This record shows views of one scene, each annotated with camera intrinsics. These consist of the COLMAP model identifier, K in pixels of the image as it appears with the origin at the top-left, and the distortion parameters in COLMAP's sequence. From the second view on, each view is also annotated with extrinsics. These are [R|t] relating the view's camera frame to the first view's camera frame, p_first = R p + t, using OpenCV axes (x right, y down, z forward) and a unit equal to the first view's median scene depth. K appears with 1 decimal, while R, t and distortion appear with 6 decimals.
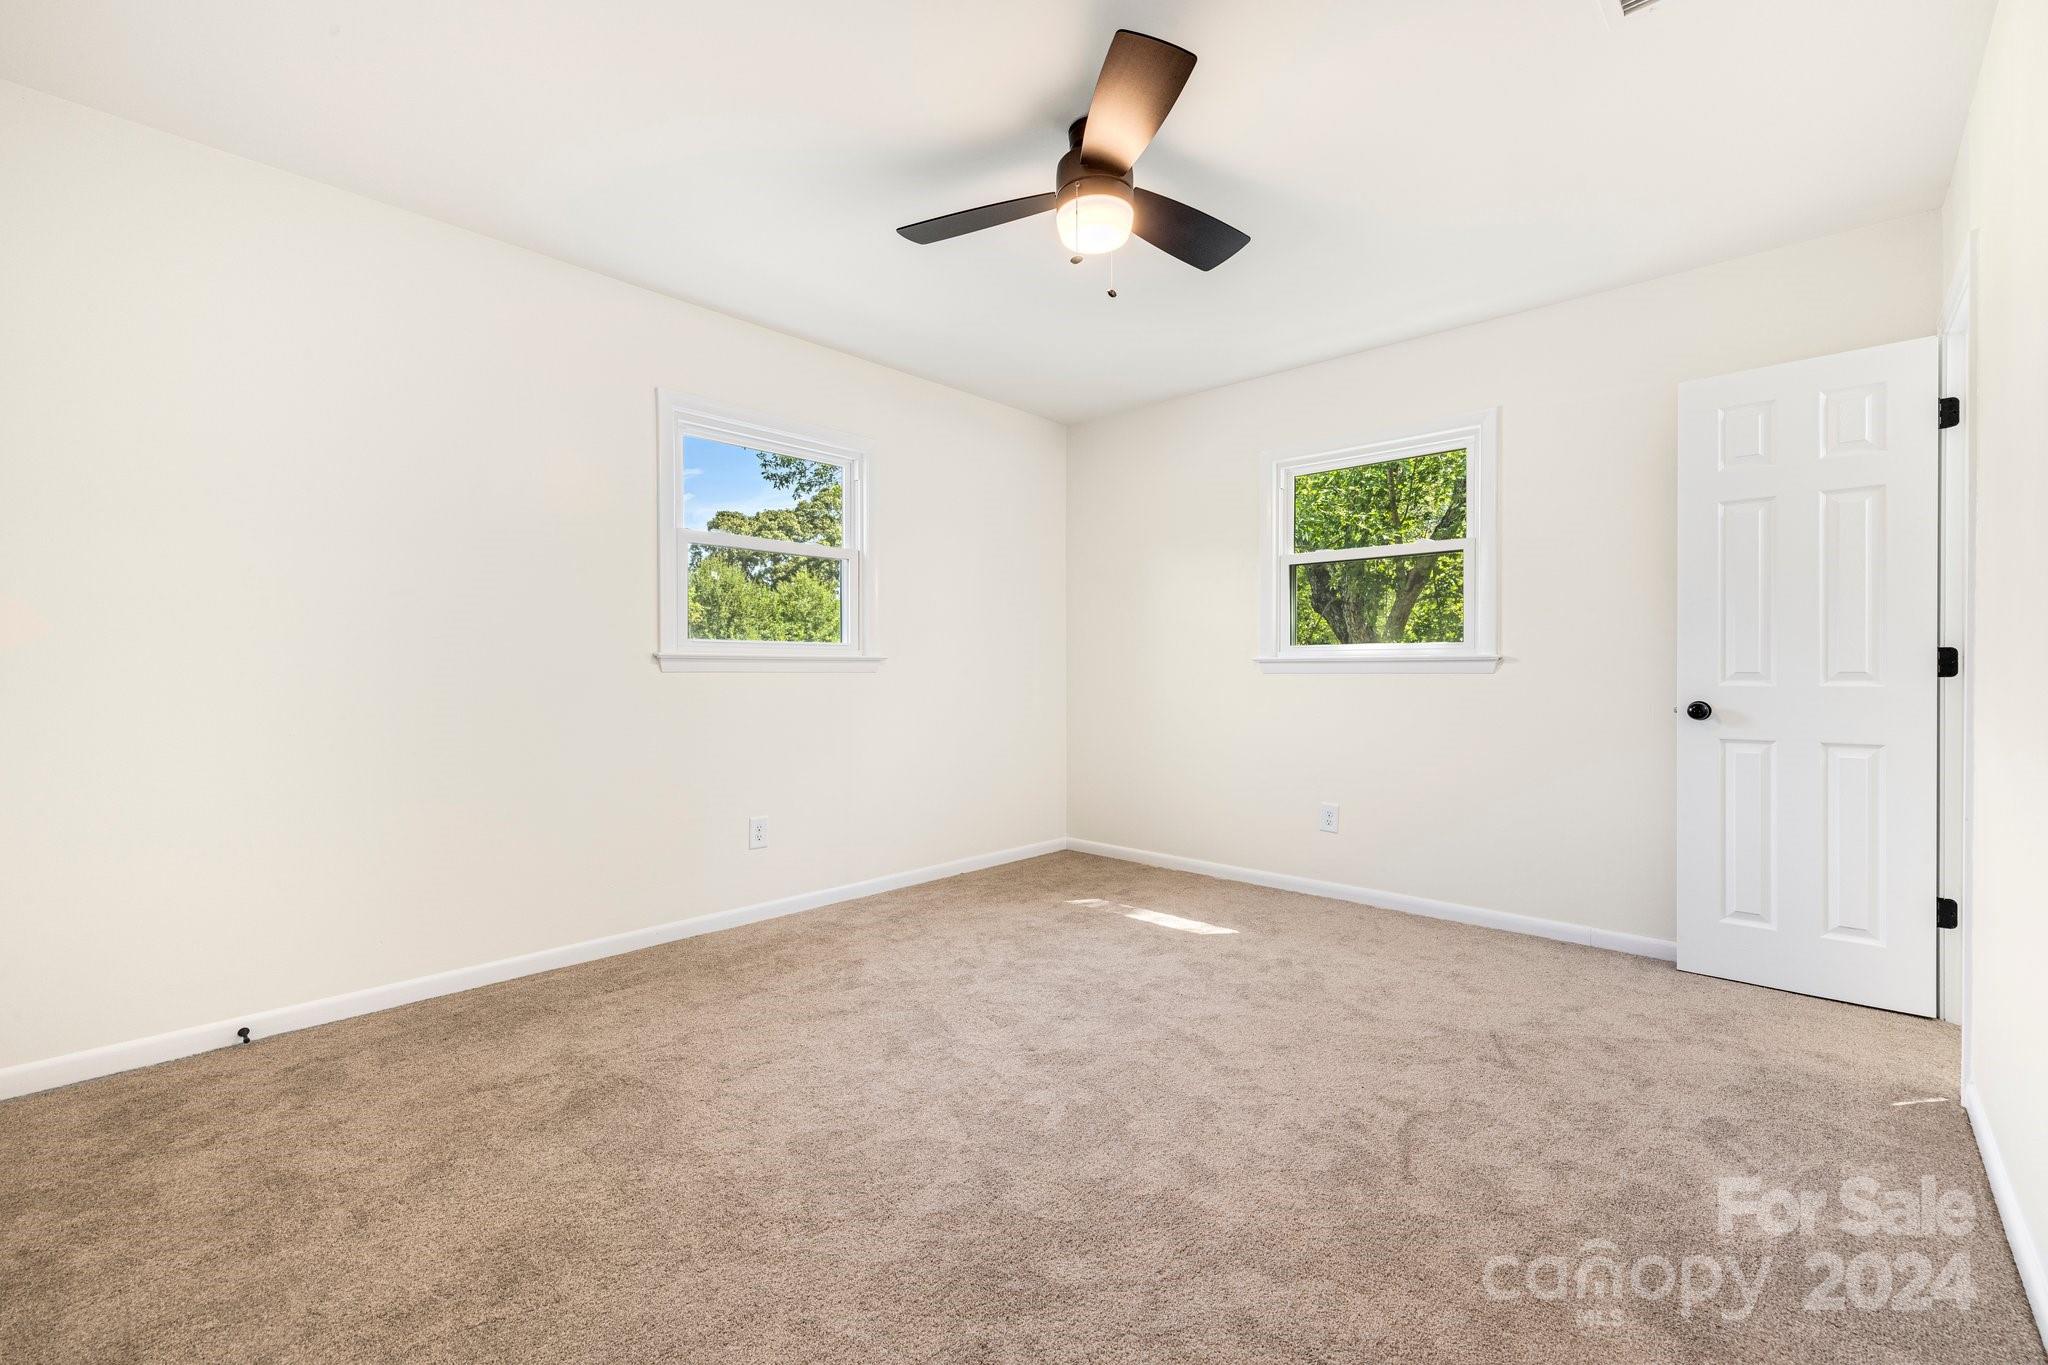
lens RADIAL K [[855.4, 0, 1024.0], [0, 855.4, 682.5], [0, 0, 1]] dist [0.002331, 0.000412]
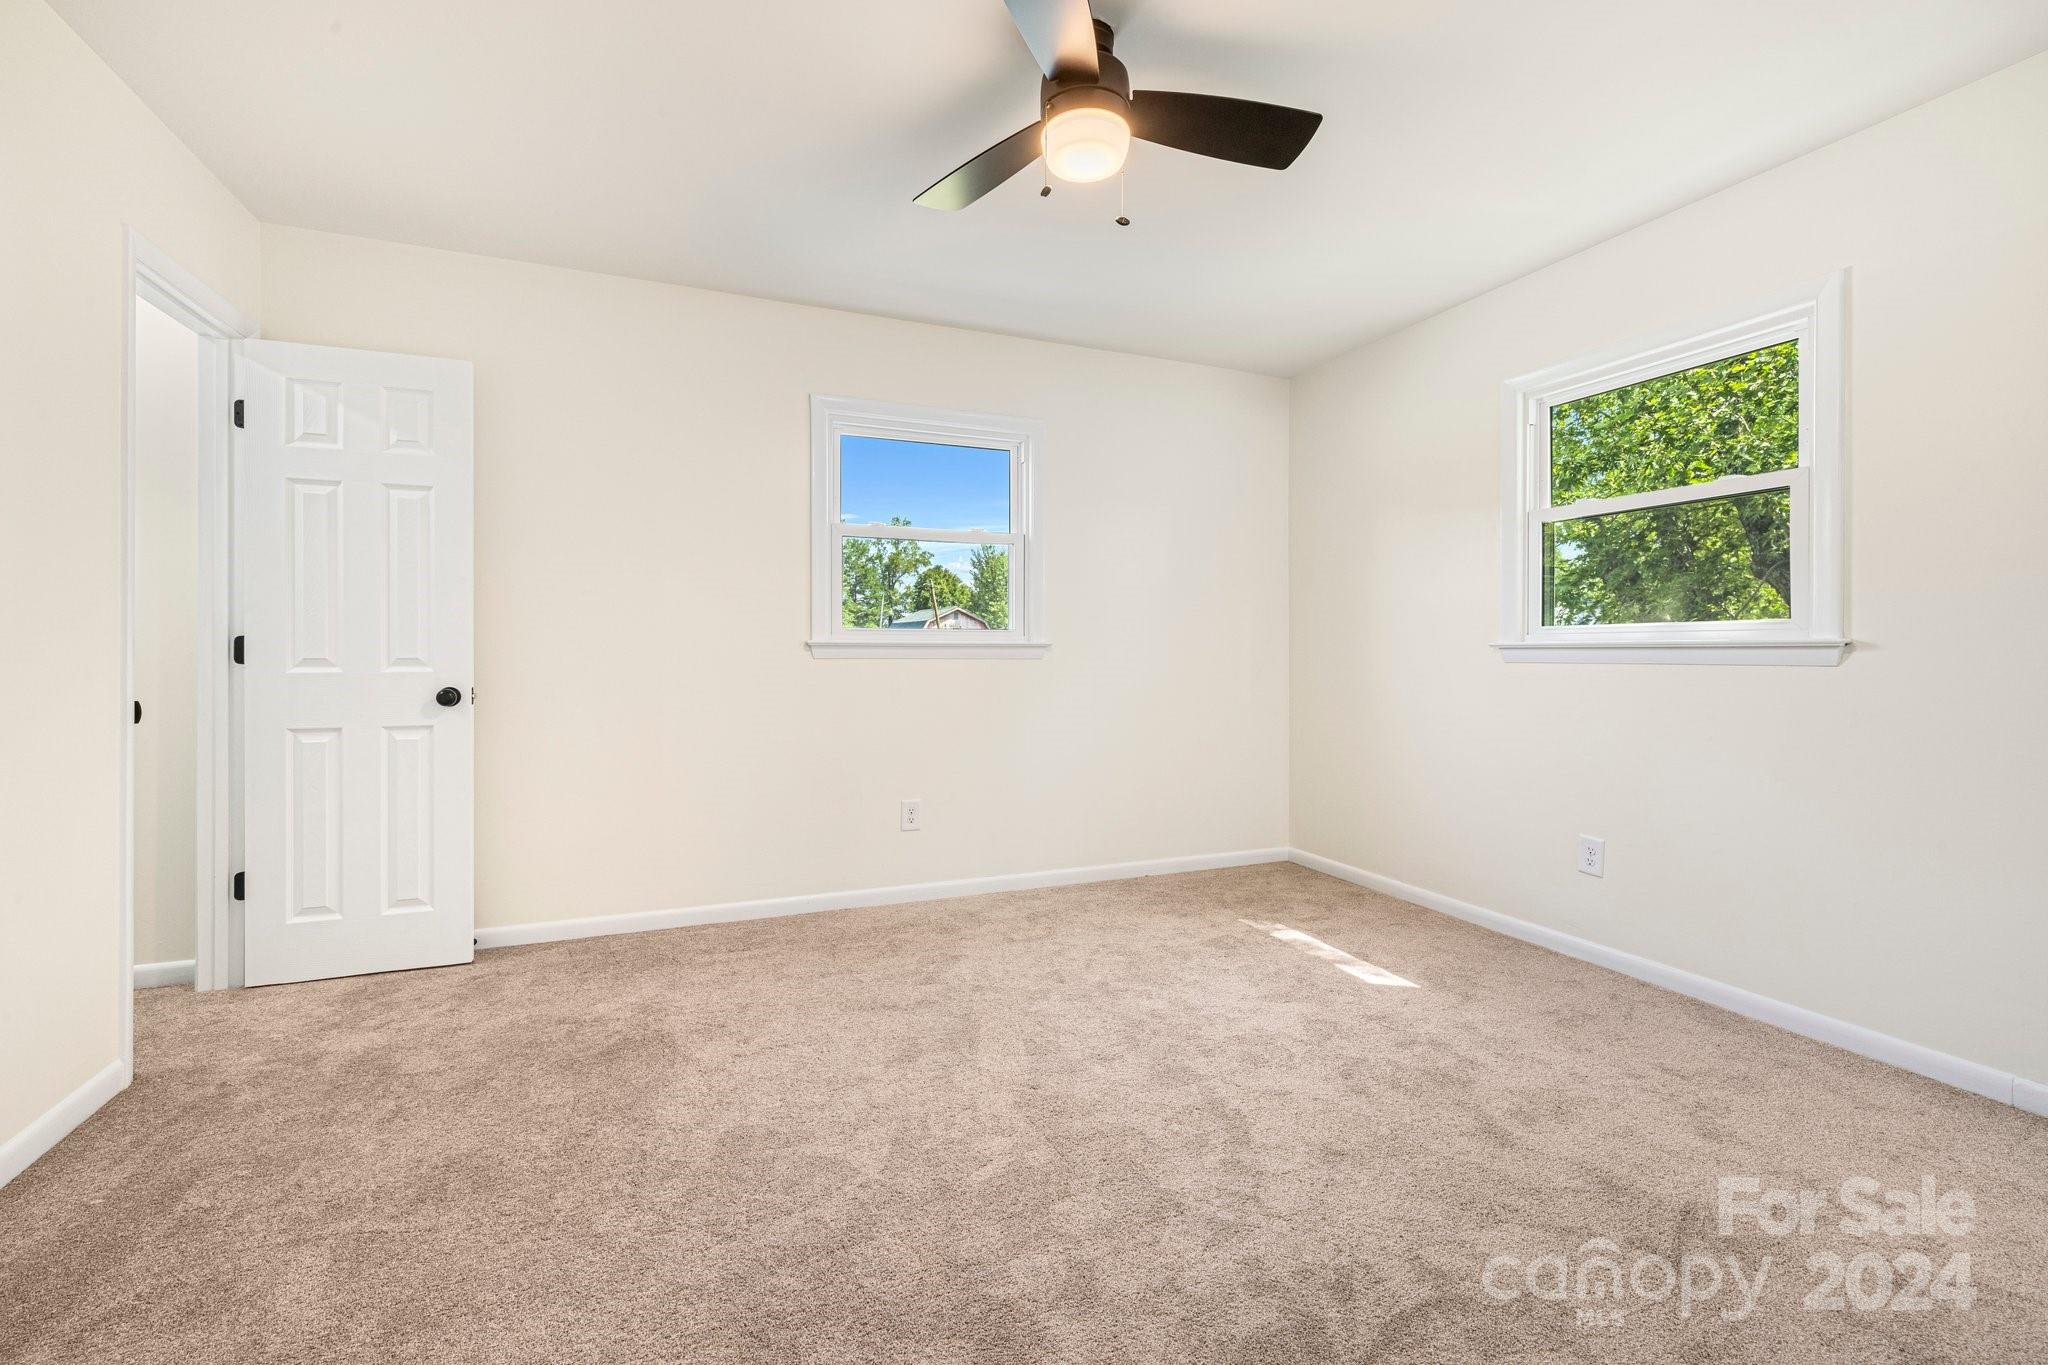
lens RADIAL K [[863.5, 0, 1022.6], [0, 863.5, 660.9], [0, 0, 1]] dist [0.000621, 0.000460]
pose [[0.909698, 0.005935, -0.415227, 0.283452], [-0.007508, 0.999969, -0.002156, -0.009846], [0.415202, 0.005079, 0.909715, 0.134821]]
